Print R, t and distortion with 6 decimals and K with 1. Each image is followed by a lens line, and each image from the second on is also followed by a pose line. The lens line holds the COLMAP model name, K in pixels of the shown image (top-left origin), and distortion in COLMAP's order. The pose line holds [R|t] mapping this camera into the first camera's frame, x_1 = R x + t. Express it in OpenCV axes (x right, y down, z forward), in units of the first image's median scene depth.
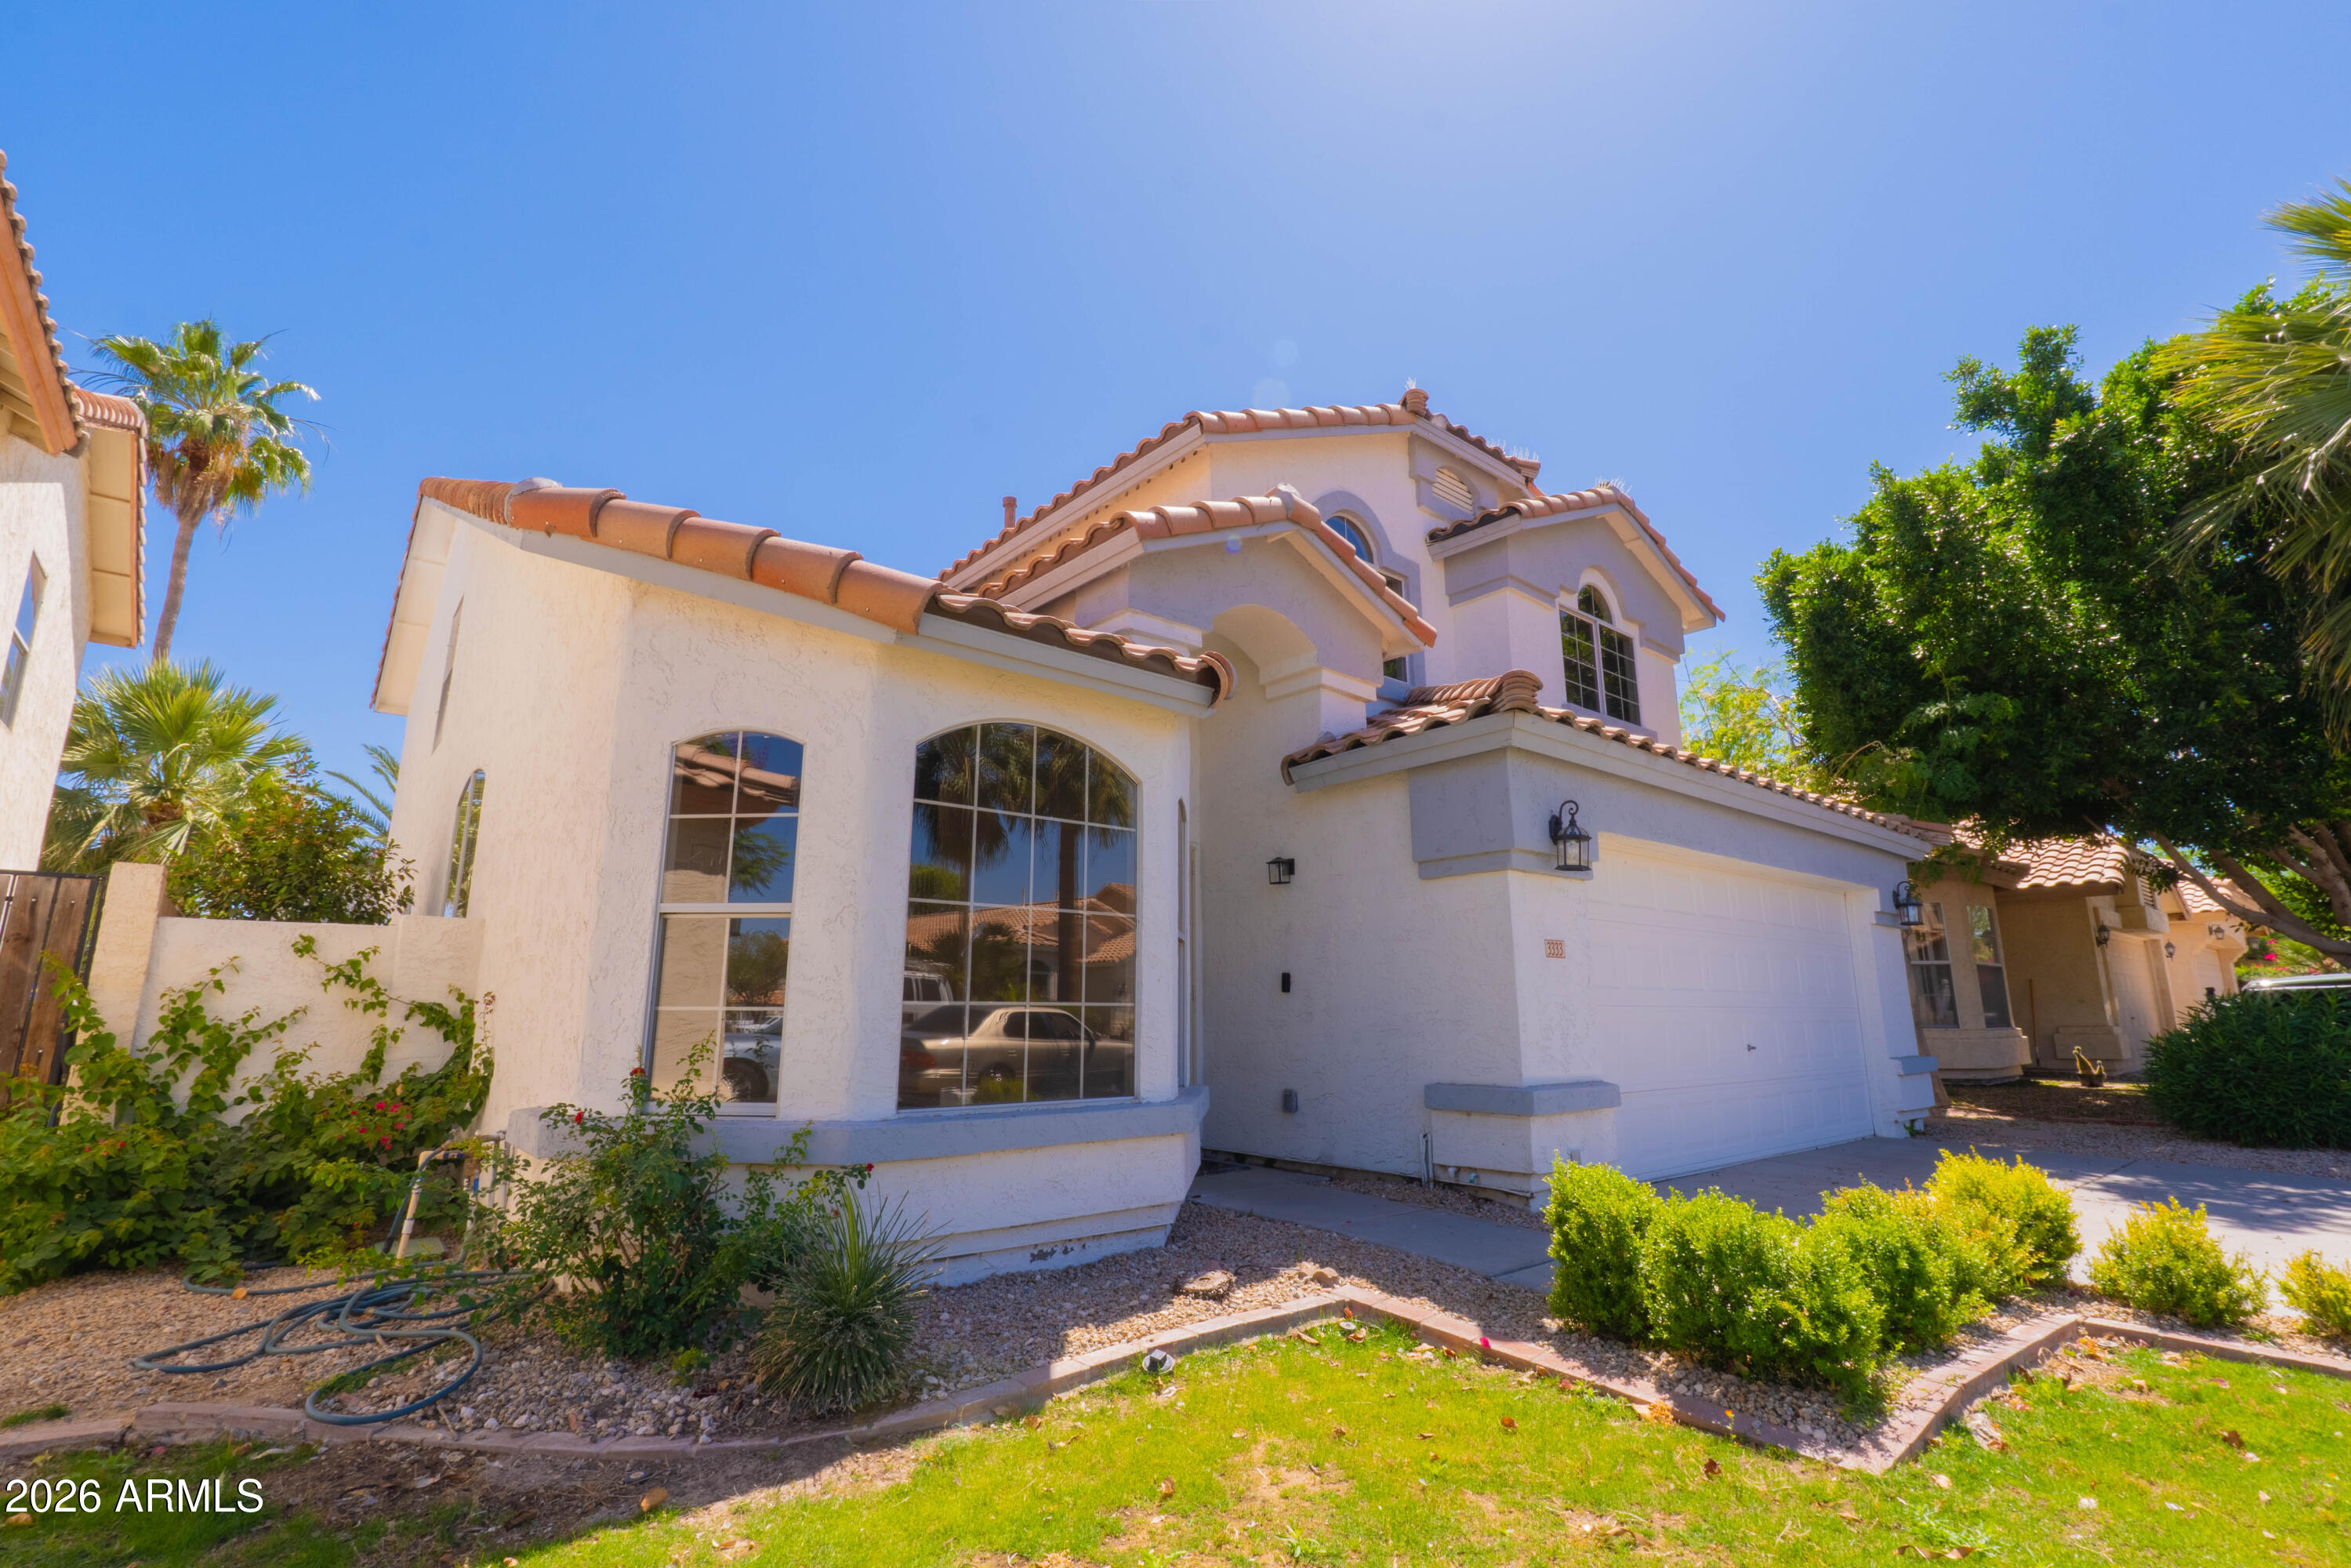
lens RADIAL K [[1066.2, 0, 1179.4], [0, 1066.2, 782.0], [0, 0, 1]] dist [-0.008198, 0.000427]
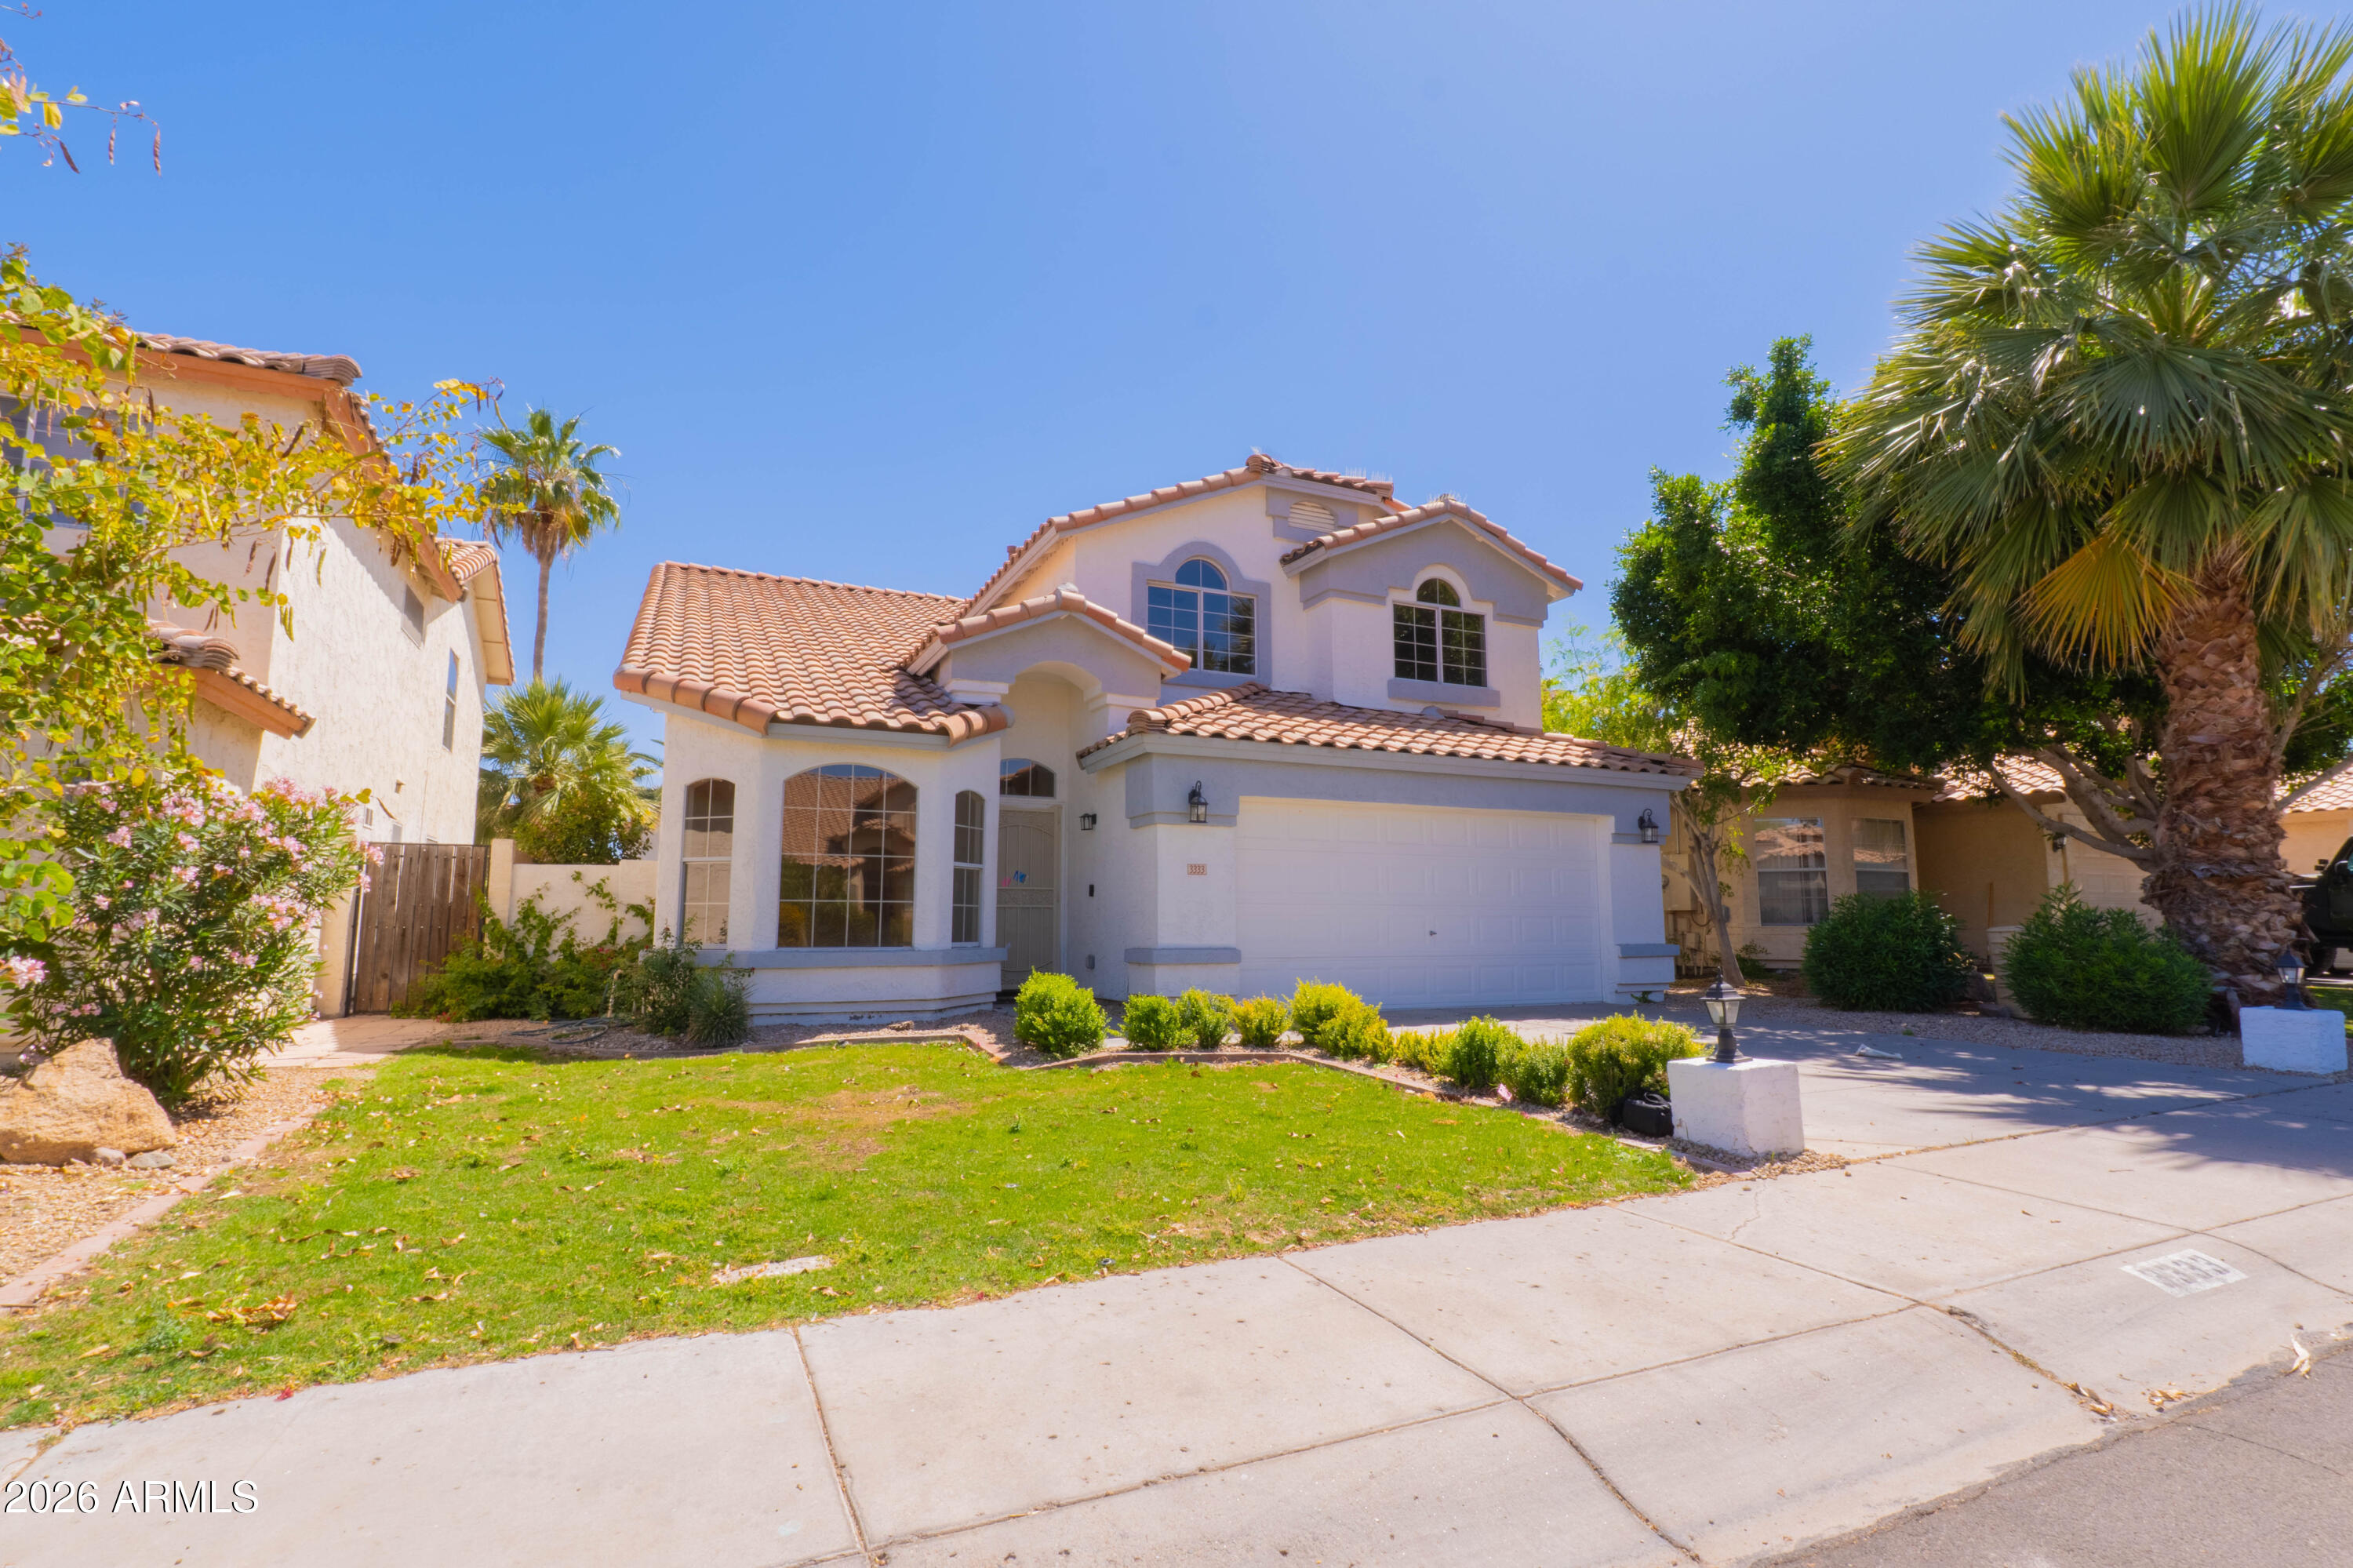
lens RADIAL K [[1067.1, 0, 1149.2], [0, 1067.1, 781.0], [0, 0, 1]] dist [-0.008198, 0.000427]
pose [[0.964174, -0.034567, -0.263008, 0.425065], [0.055258, 0.995896, 0.071683, -0.061463], [0.259450, -0.083648, 0.962127, -0.359408]]
